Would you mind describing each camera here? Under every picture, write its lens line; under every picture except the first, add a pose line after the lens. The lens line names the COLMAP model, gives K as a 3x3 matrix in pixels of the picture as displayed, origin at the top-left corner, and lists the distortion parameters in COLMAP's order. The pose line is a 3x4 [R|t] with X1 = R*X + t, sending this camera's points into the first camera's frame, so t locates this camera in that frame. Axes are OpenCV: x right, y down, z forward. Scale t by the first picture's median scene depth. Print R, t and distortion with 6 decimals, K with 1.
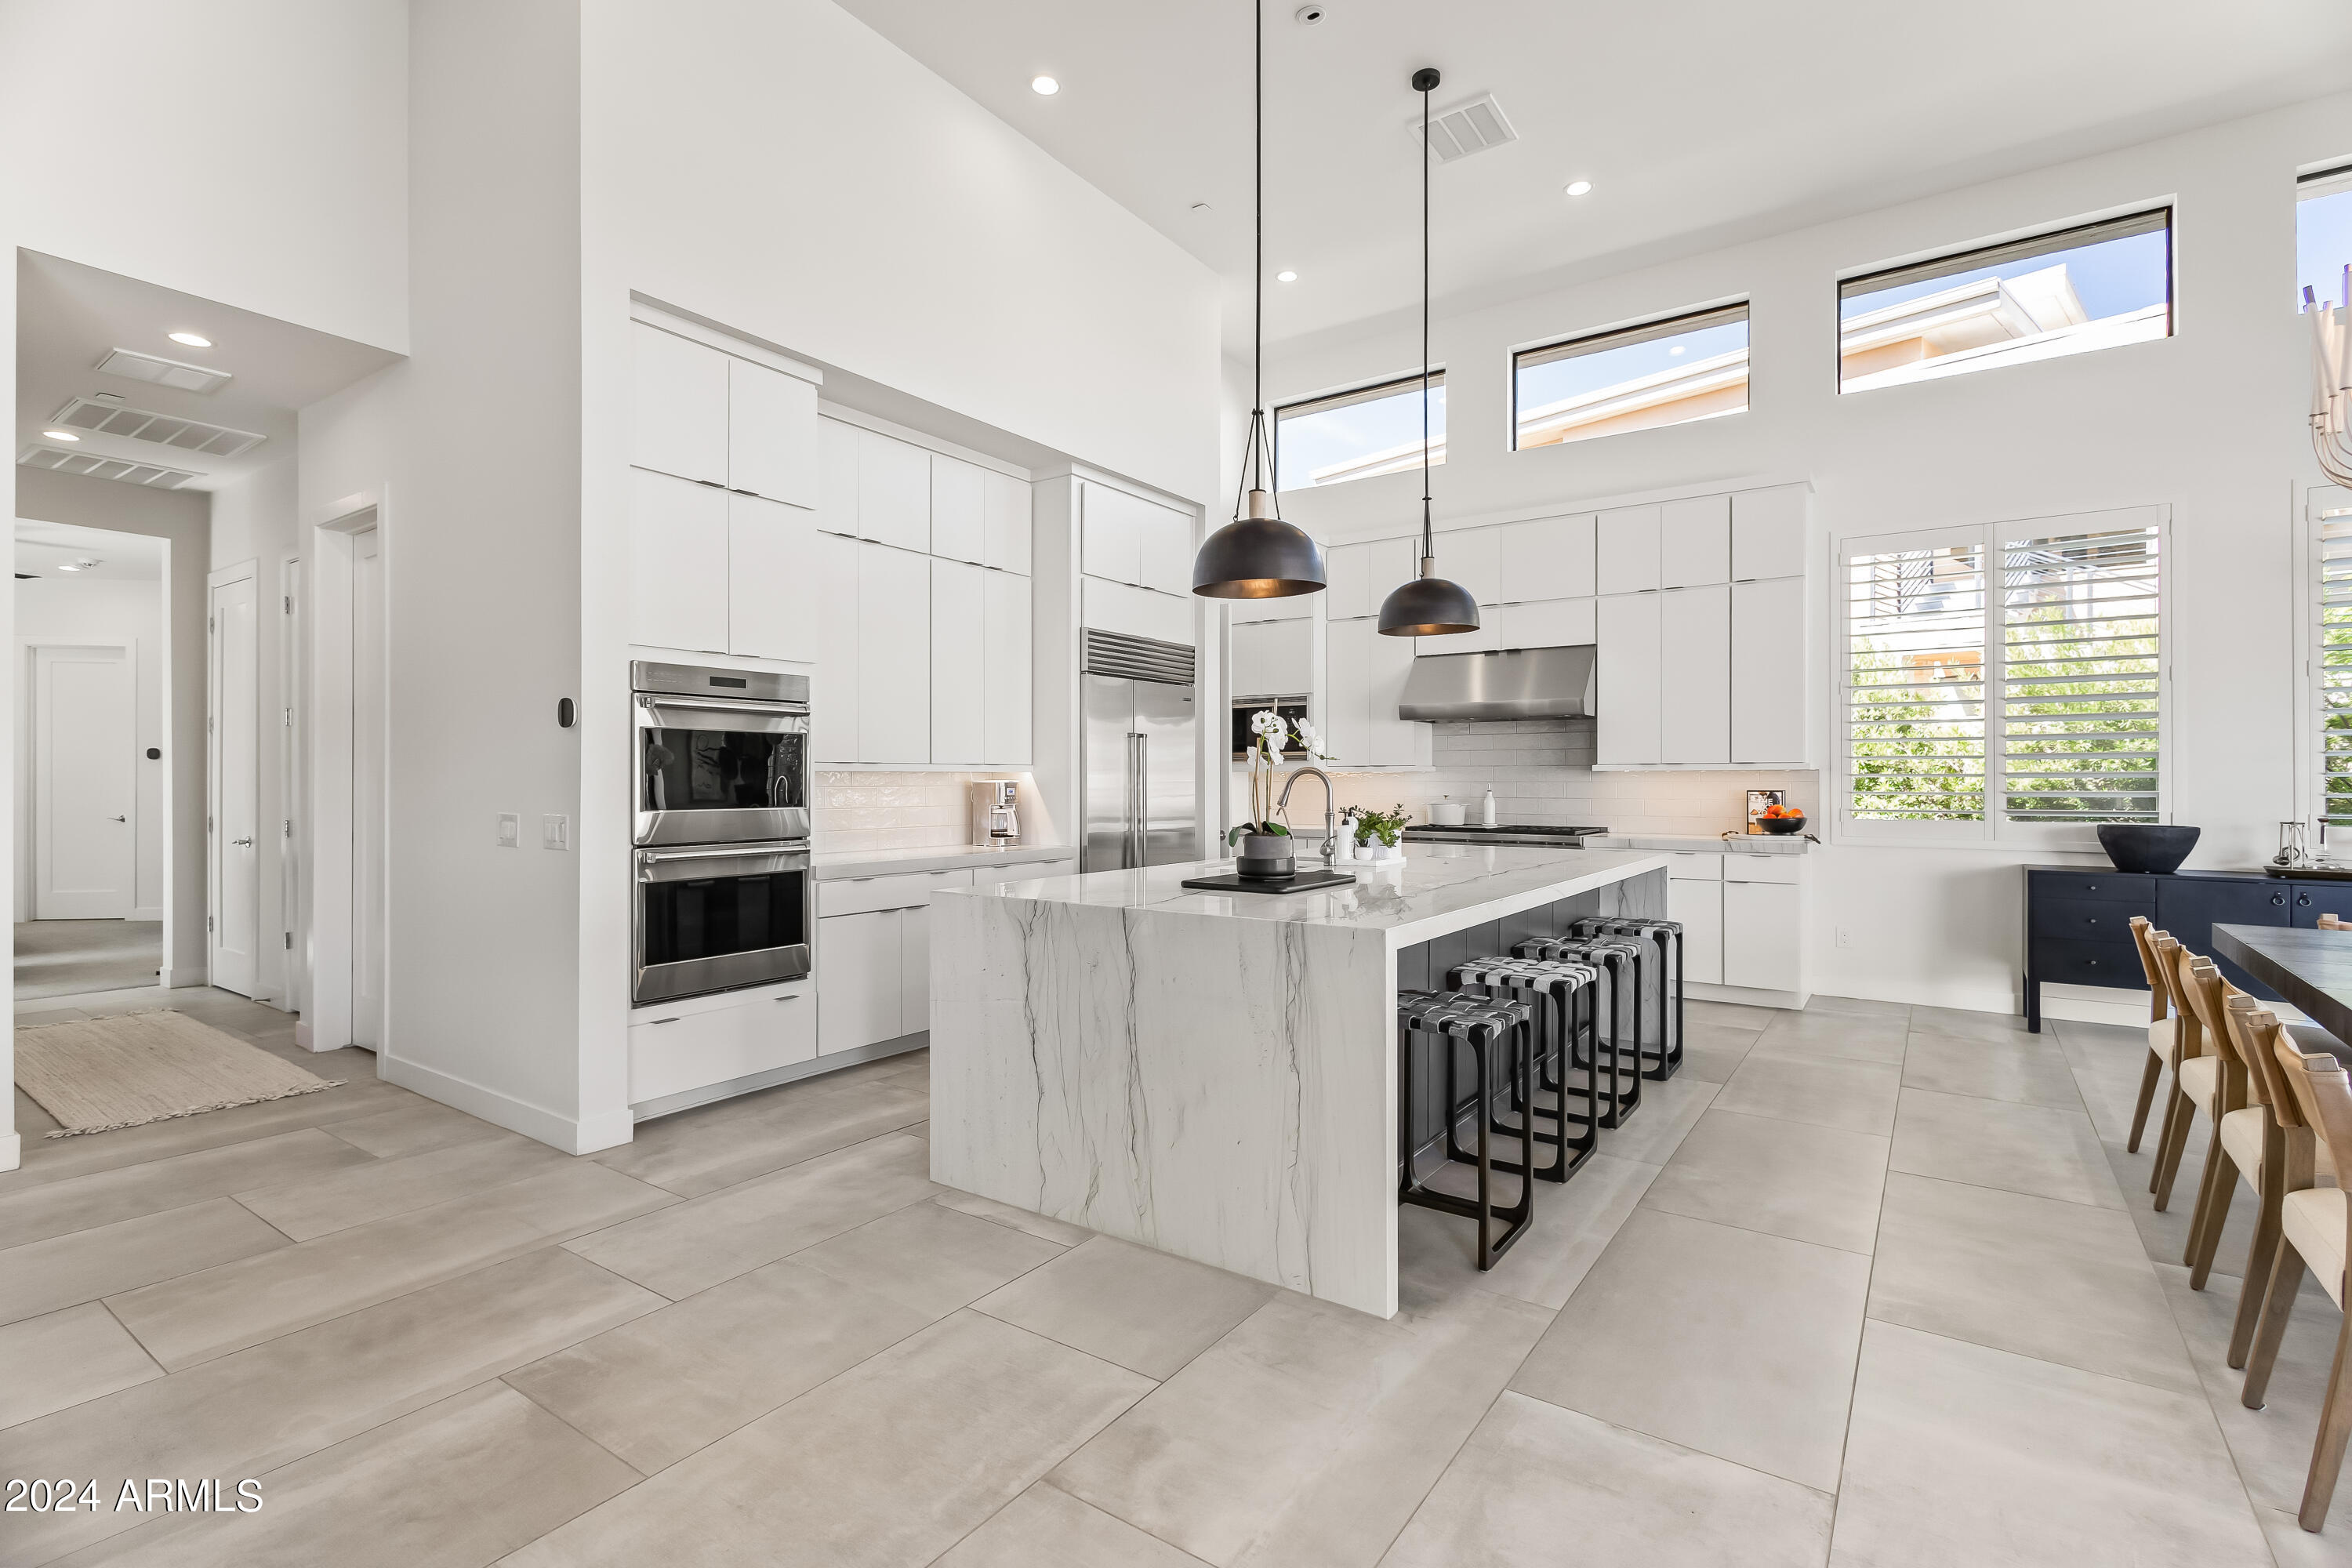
lens RADIAL K [[1102.2, 0, 1131.9], [0, 1102.2, 862.4], [0, 0, 1]] dist [0.007801, 0.000788]
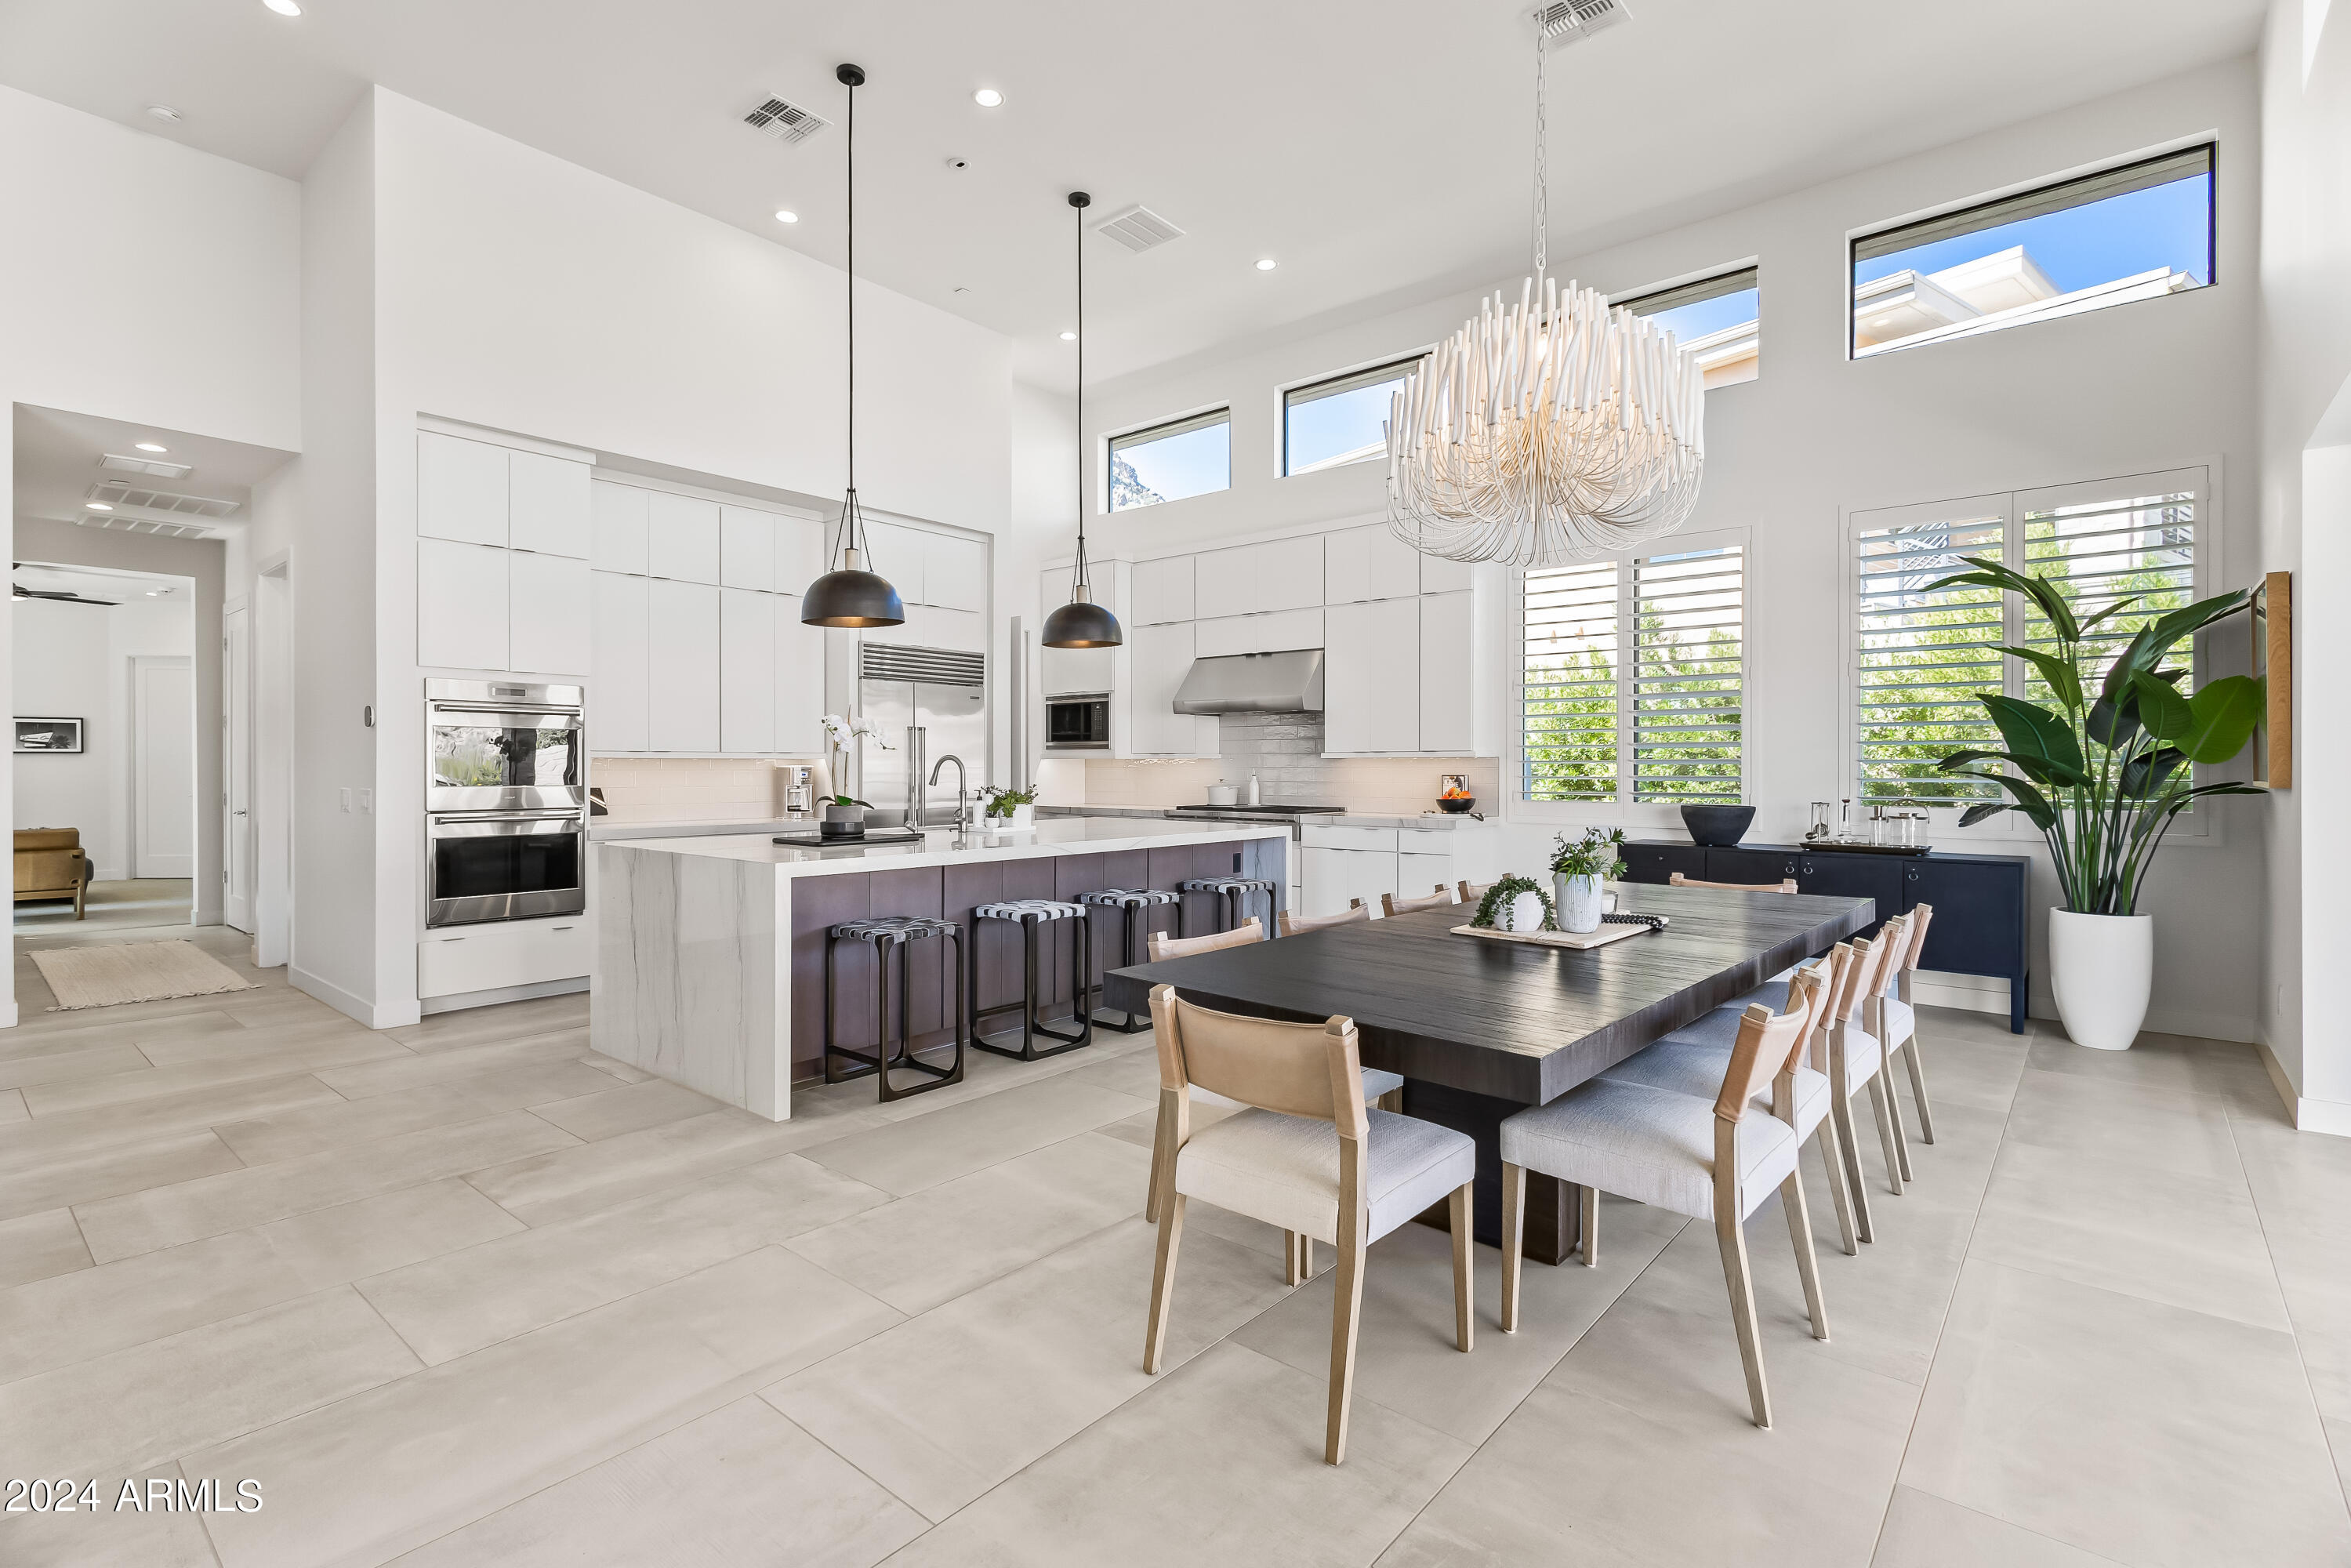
lens RADIAL K [[1107.5, 0, 1123.6], [0, 1107.5, 862.2], [0, 0, 1]] dist [0.009961, -0.000893]
pose [[0.994854, 0.009531, -0.100868, 0.456442], [-0.008317, 0.999888, 0.012450, 0.018917], [0.100976, -0.011547, 0.994822, -0.245089]]
